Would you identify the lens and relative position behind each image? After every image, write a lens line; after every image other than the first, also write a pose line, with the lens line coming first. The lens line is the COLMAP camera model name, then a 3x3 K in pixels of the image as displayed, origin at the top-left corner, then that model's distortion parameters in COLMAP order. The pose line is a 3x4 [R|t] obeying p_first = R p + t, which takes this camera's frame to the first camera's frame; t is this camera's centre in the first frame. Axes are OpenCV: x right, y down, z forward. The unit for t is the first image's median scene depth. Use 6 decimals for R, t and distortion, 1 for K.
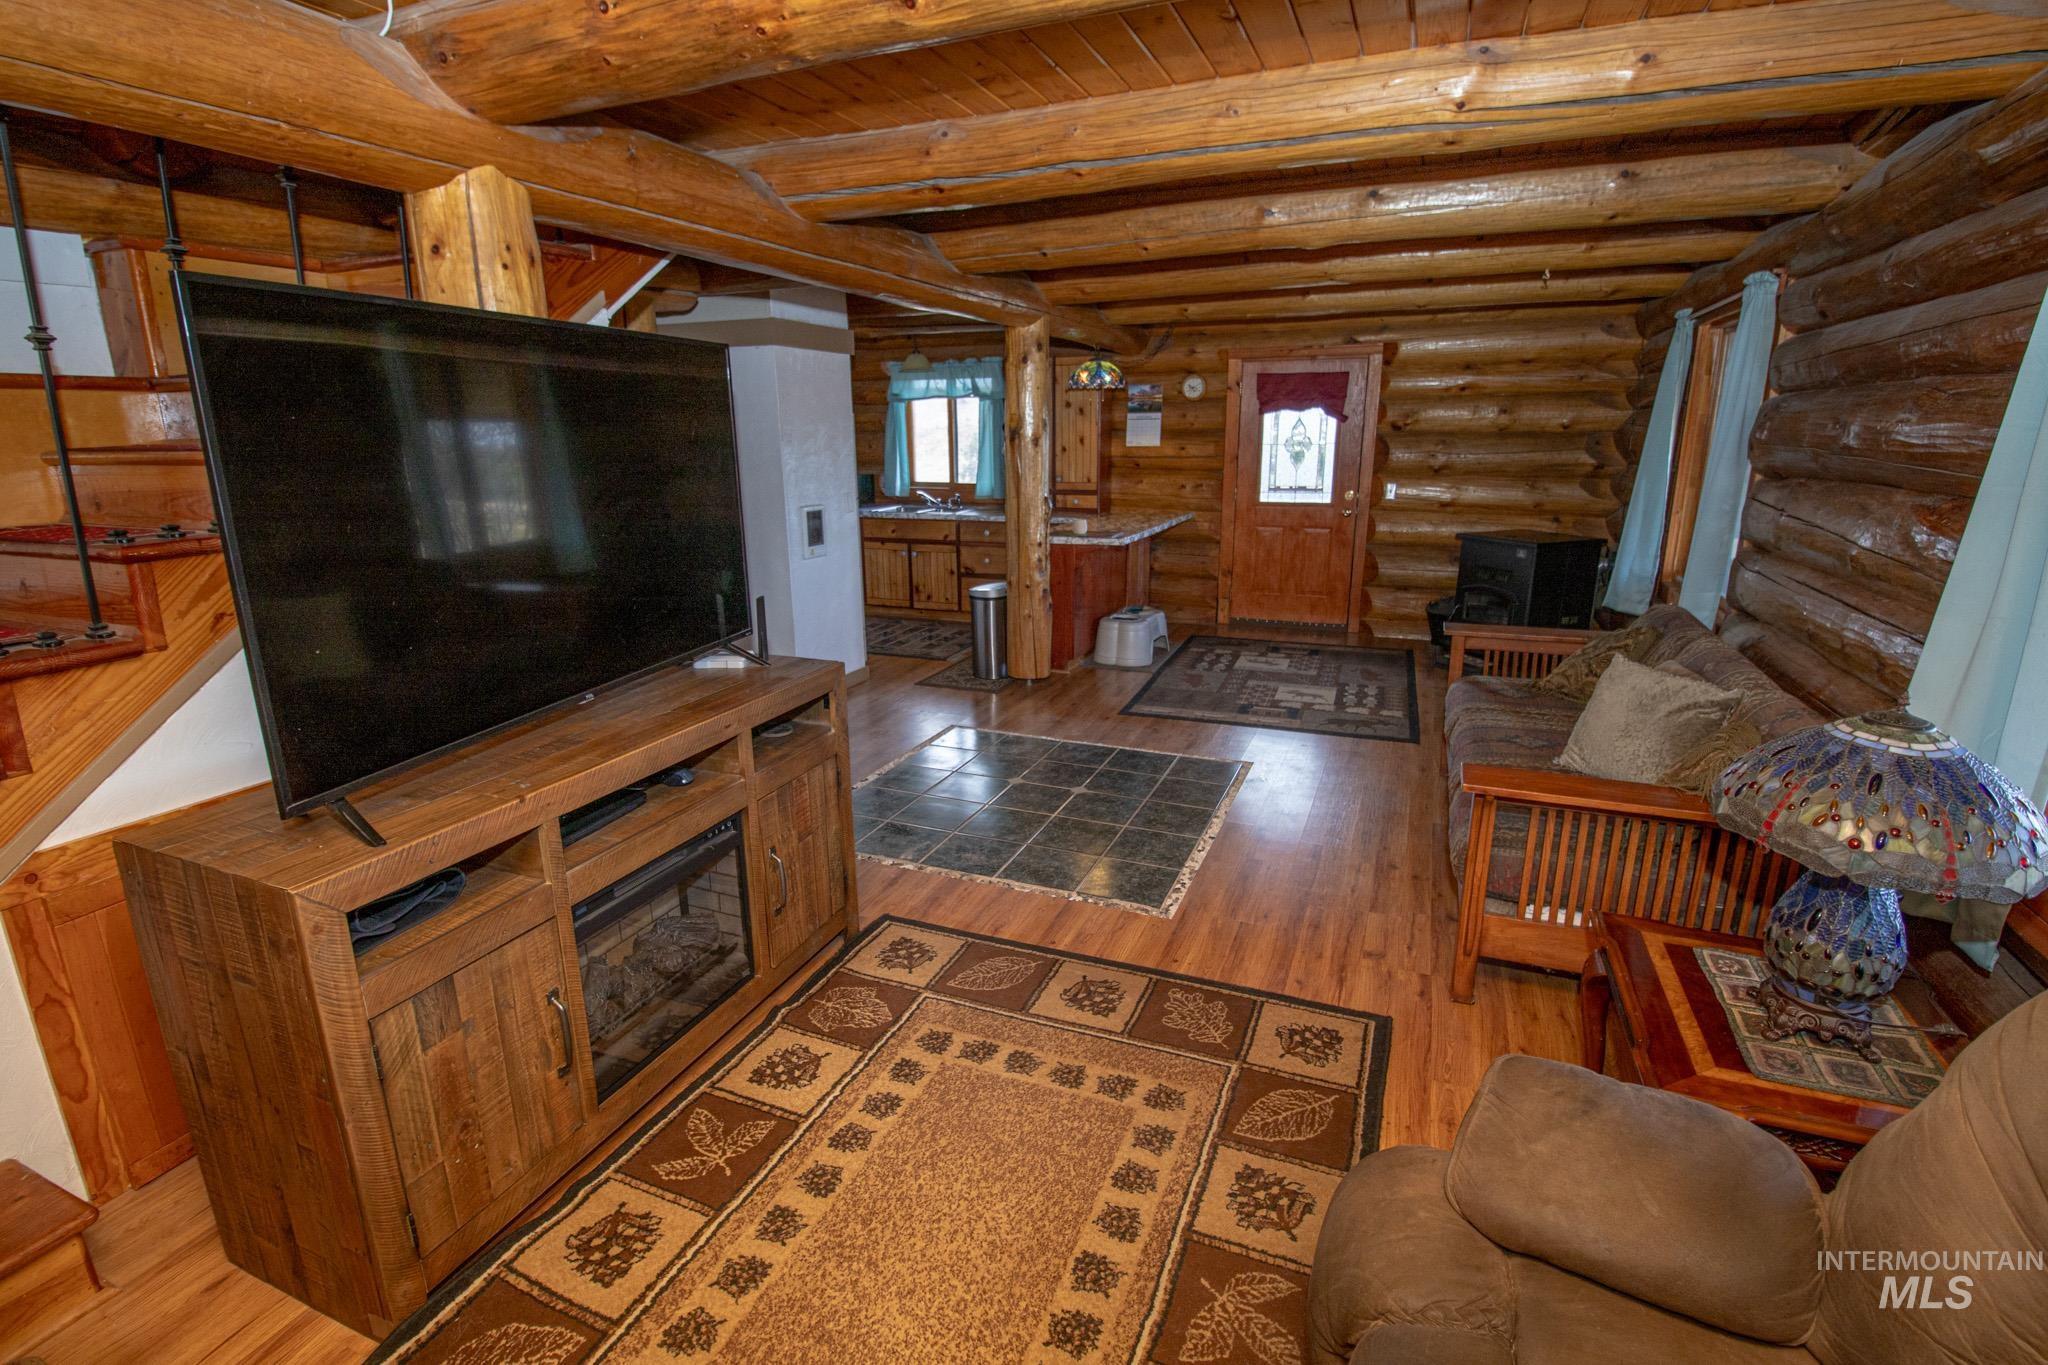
lens RADIAL K [[952.1, 0, 1014.6], [0, 952.1, 675.4], [0, 0, 1]] dist [0.000398, -0.012421]
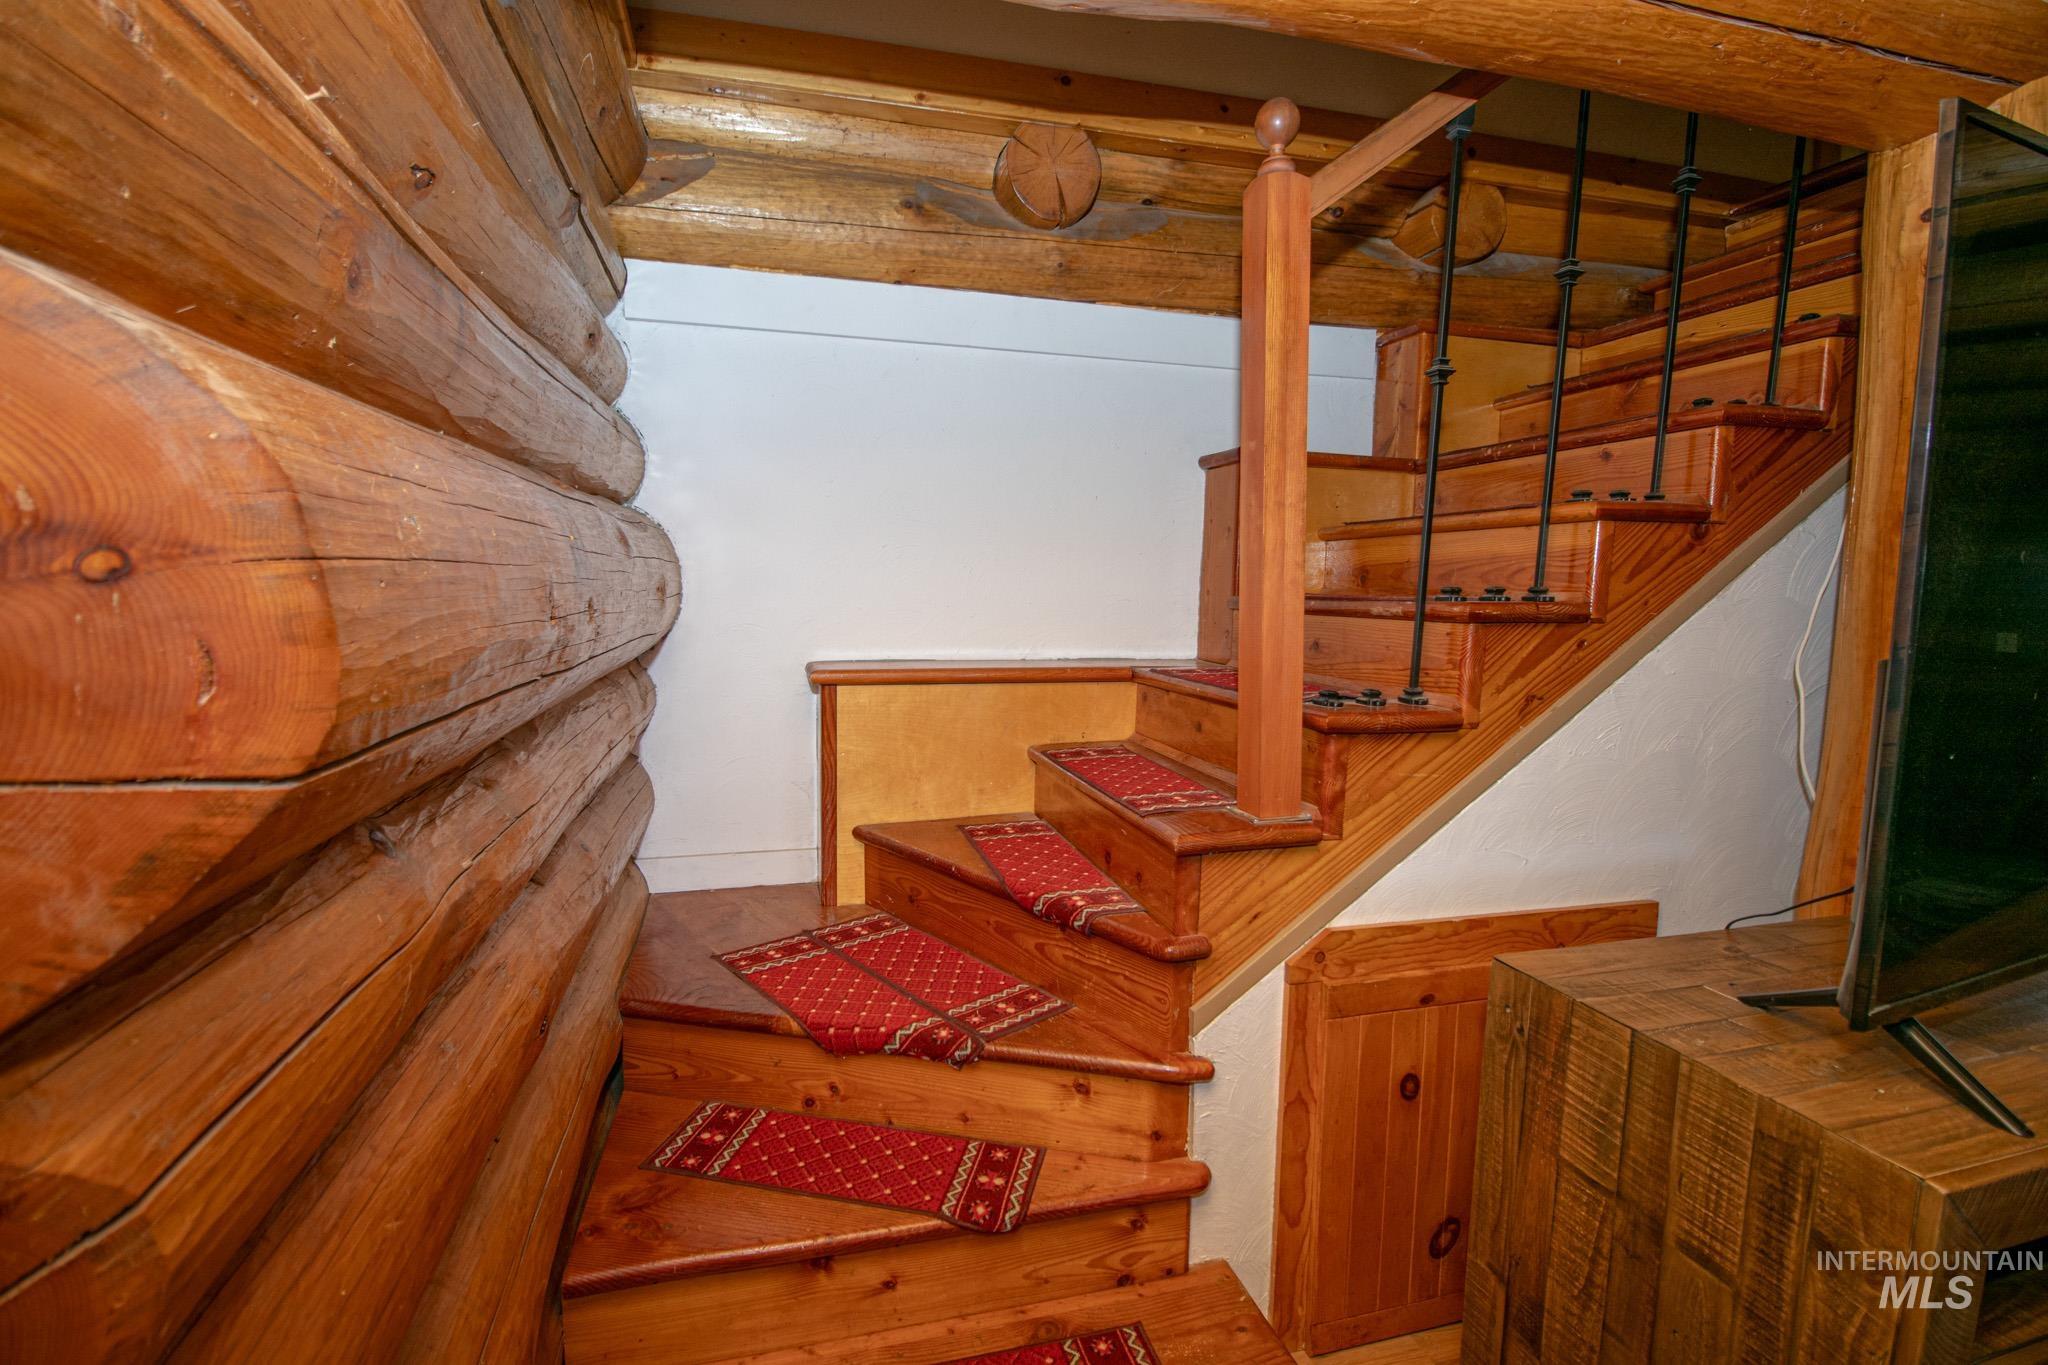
lens RADIAL K [[952.1, 0, 1014.6], [0, 952.1, 675.4], [0, 0, 1]] dist [0.000398, -0.012421]
pose [[0.612410, 0.091188, -0.785264, -0.510069], [-0.215827, 0.974875, -0.055112, 0.064667], [0.760508, 0.203233, 0.616704, 0.162669]]
